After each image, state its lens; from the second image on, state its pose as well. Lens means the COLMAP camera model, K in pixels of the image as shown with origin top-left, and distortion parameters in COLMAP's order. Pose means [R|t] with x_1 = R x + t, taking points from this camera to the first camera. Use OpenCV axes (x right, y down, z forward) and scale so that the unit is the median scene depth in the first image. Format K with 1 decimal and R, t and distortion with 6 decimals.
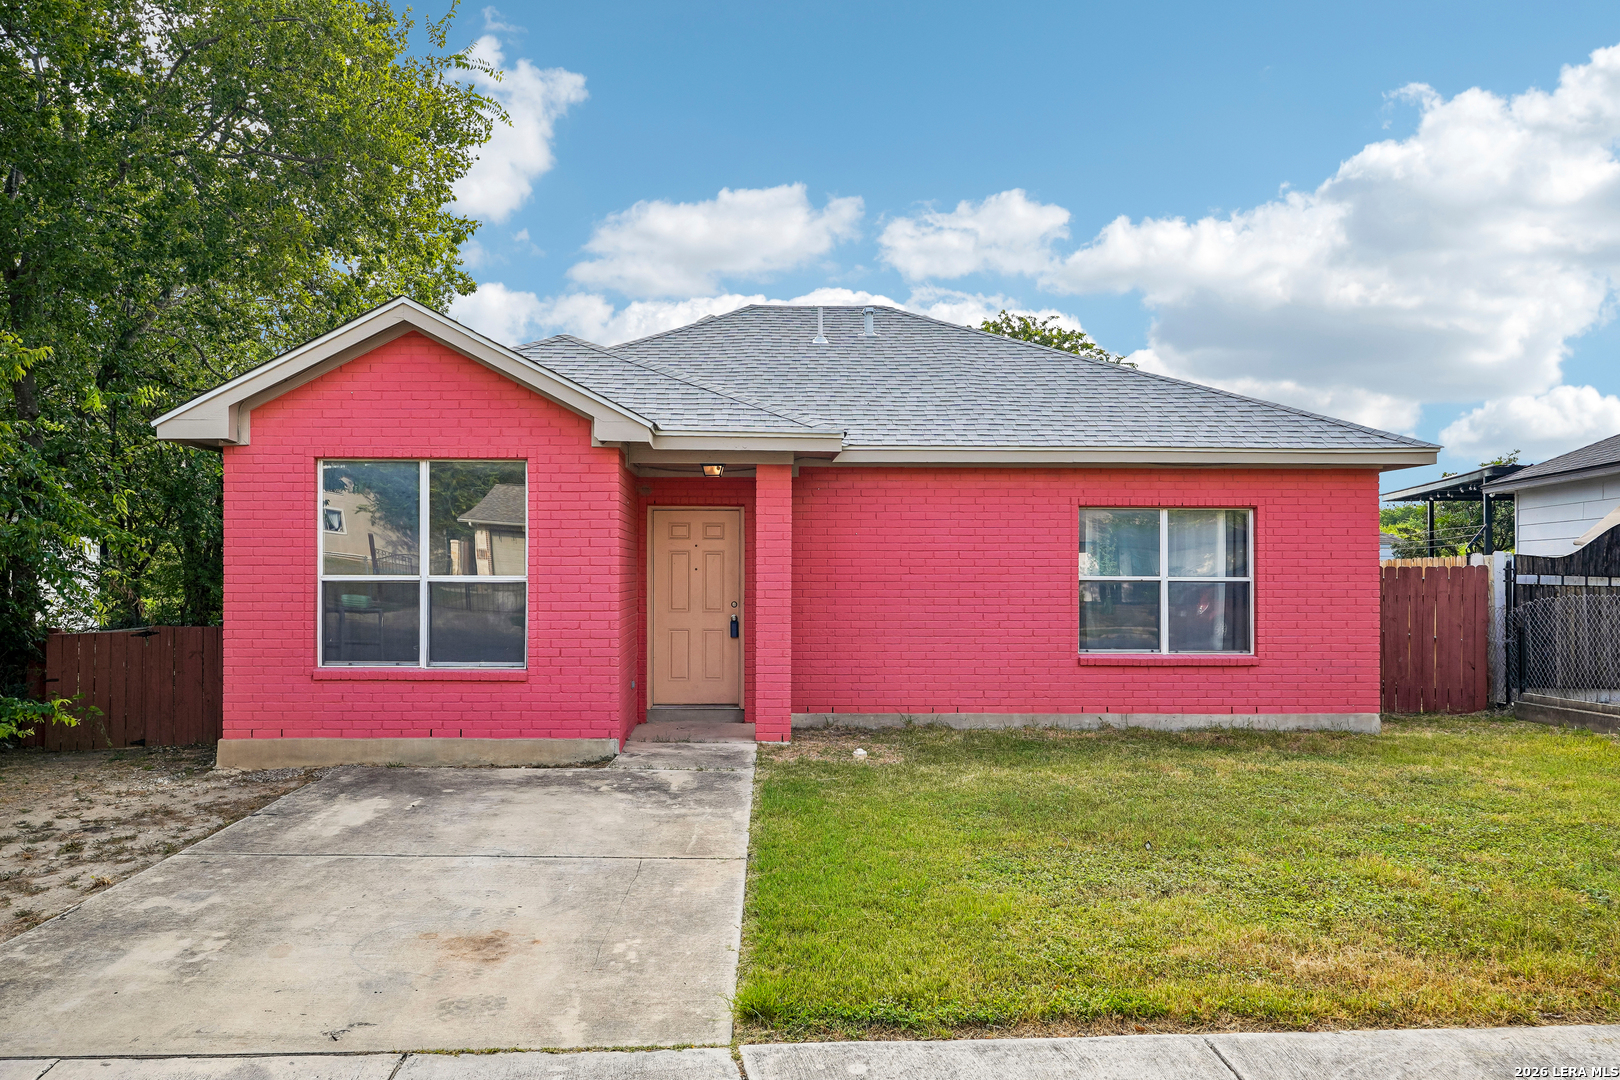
lens RADIAL K [[1202.3, 0, 821.1], [0, 1202.3, 576.6], [0, 0, 1]] dist [0.003636, 0.000823]
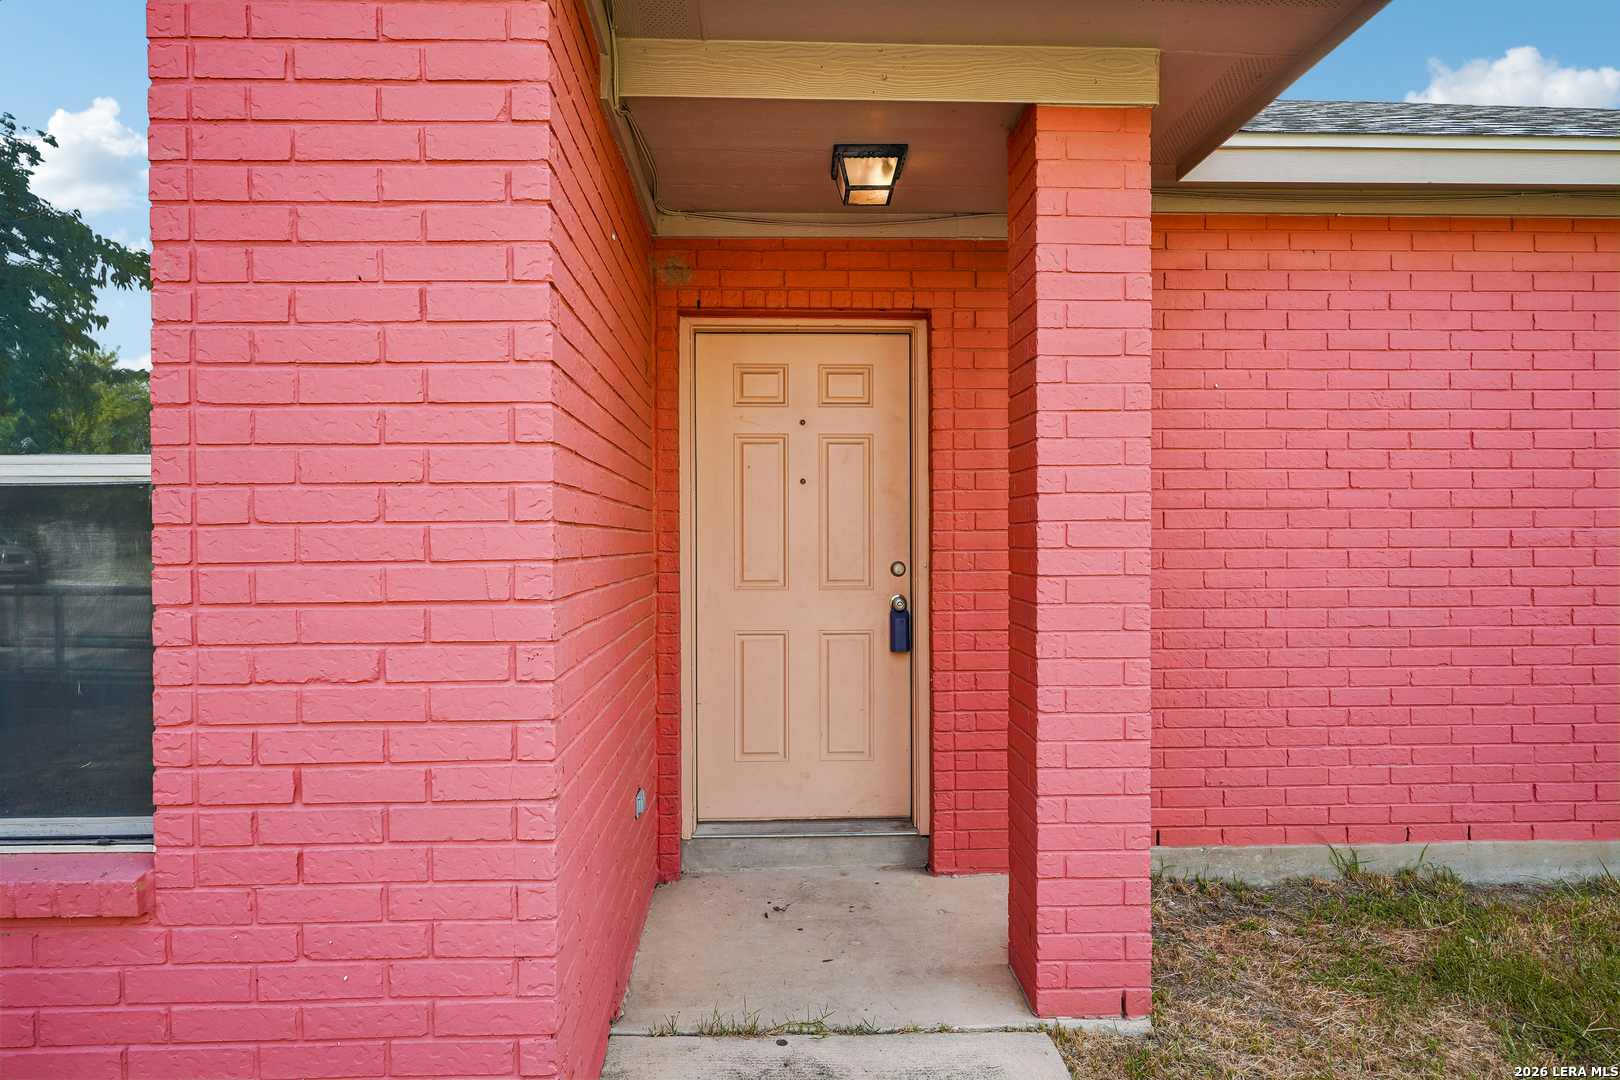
lens RADIAL K [[946.6, 0, 817.3], [0, 946.6, 549.1], [0, 0, 1]] dist [-0.003834, 0.003727]
pose [[0.999966, -0.006663, -0.004920, -0.098759], [0.006682, 0.999970, 0.003822, 0.015243], [0.004894, -0.003854, 0.999981, 0.692877]]
